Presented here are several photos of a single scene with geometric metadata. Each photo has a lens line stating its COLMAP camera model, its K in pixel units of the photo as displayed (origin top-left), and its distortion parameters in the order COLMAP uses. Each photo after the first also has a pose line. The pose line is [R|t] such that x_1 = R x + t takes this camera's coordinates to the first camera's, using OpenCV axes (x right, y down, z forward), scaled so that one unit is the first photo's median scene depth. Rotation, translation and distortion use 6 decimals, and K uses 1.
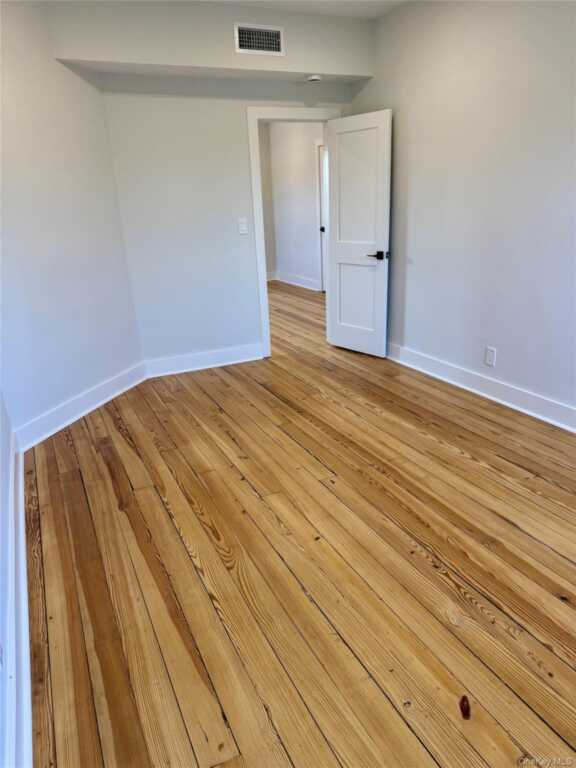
lens RADIAL K [[545.8, 0, 288.0], [0, 545.8, 384.0], [0, 0, 1]] dist [0.120154, -0.176757]
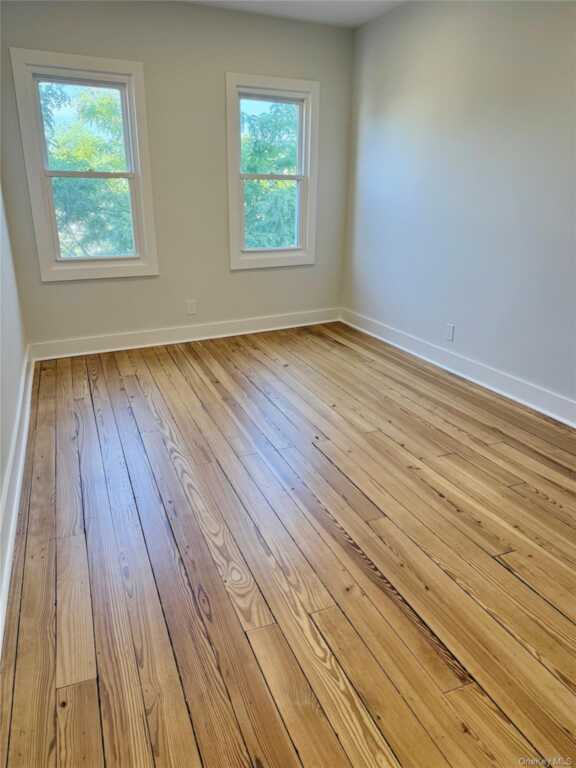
lens RADIAL K [[545.8, 0, 288.0], [0, 545.8, 384.0], [0, 0, 1]] dist [0.120154, -0.176757]
pose [[-0.997405, 0.019267, 0.069369, 0.056888], [0.057647, 0.790928, 0.609188, -0.528273], [-0.043128, 0.611606, -0.789986, 1.640181]]
